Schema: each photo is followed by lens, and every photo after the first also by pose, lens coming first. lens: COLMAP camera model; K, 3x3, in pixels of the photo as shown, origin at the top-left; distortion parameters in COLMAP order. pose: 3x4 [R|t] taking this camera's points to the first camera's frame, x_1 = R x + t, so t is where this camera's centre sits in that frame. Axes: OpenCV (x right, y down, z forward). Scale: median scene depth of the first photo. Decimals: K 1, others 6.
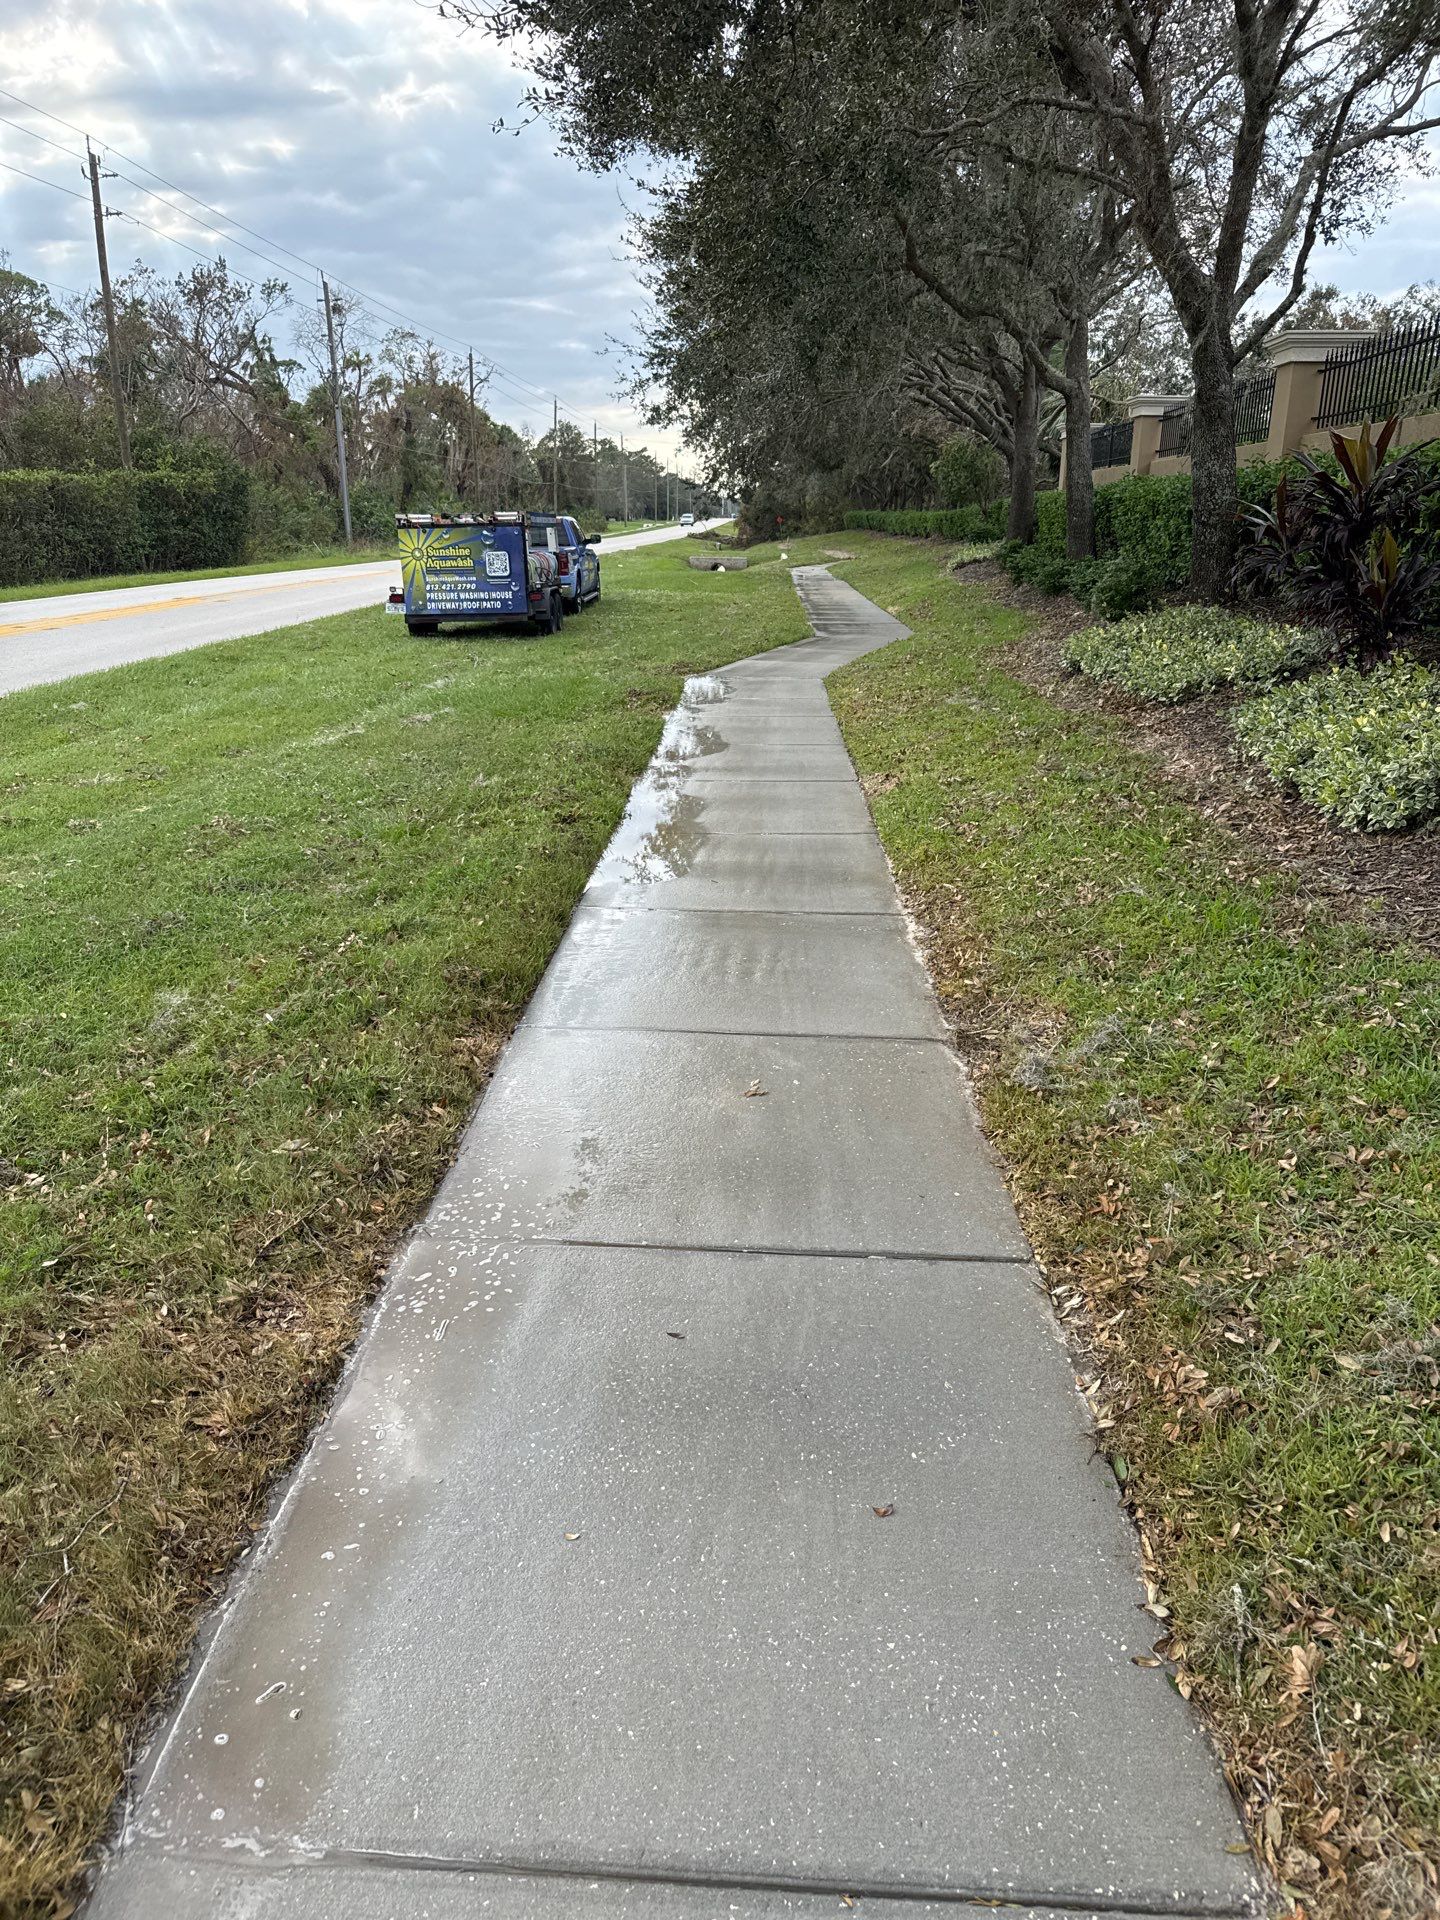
lens RADIAL K [[1356.5, 0, 727.3], [0, 1356.5, 959.1], [0, 0, 1]] dist [-0.031802, 0.004863]
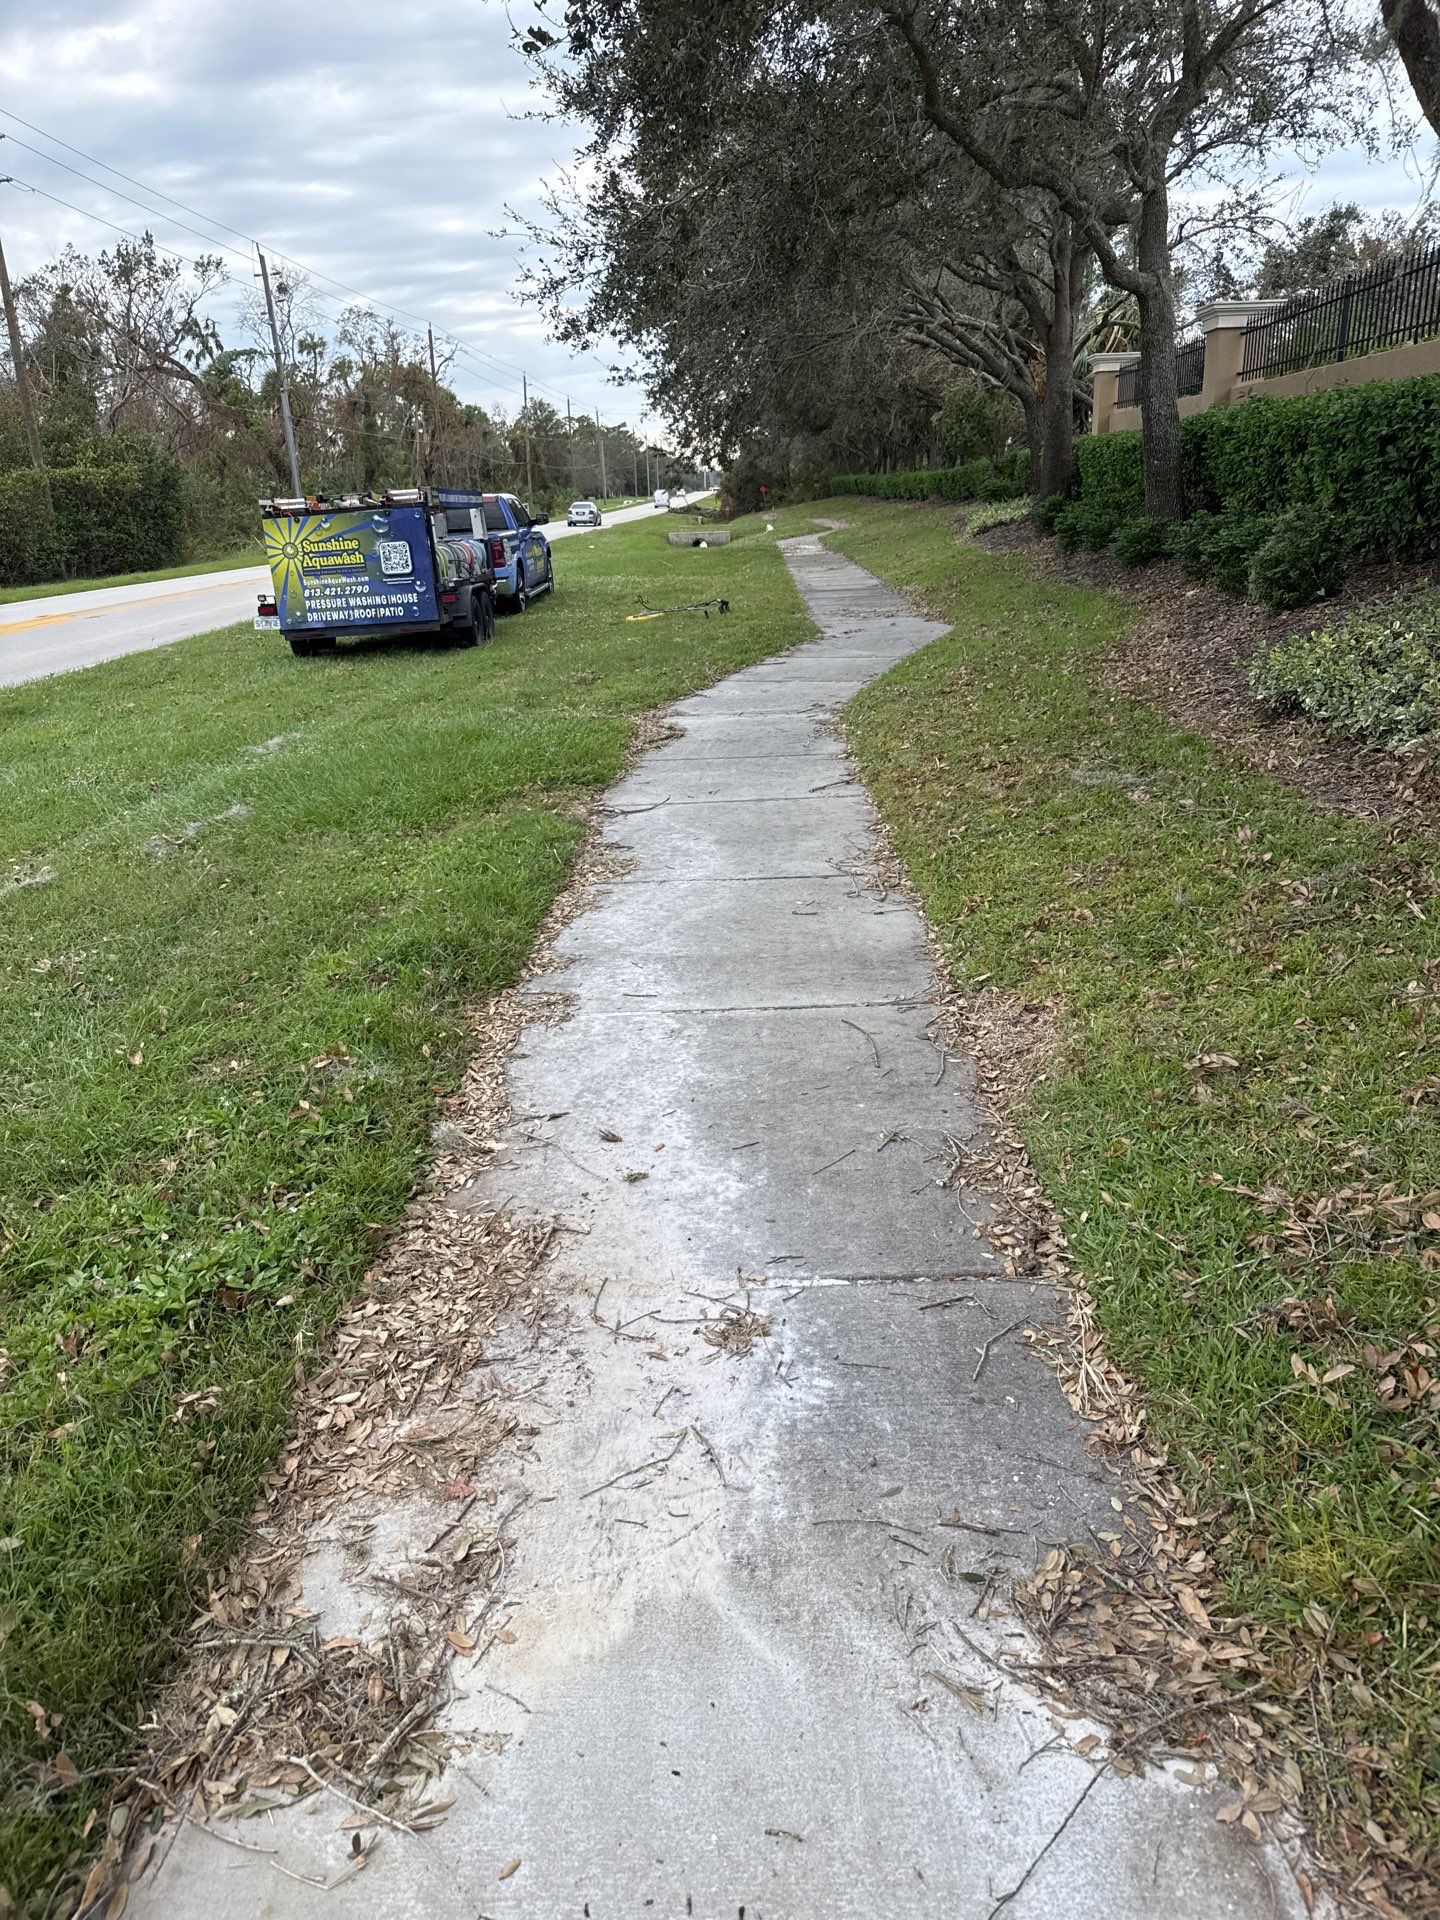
lens RADIAL K [[1356.5, 0, 713.0], [0, 1356.5, 961.8], [0, 0, 1]] dist [-0.031802, 0.004863]
pose [[0.998942, -0.044021, -0.013313, 0.004882], [0.044274, 0.998833, 0.019293, -0.038880], [0.012448, -0.019862, 0.999725, 0.127792]]
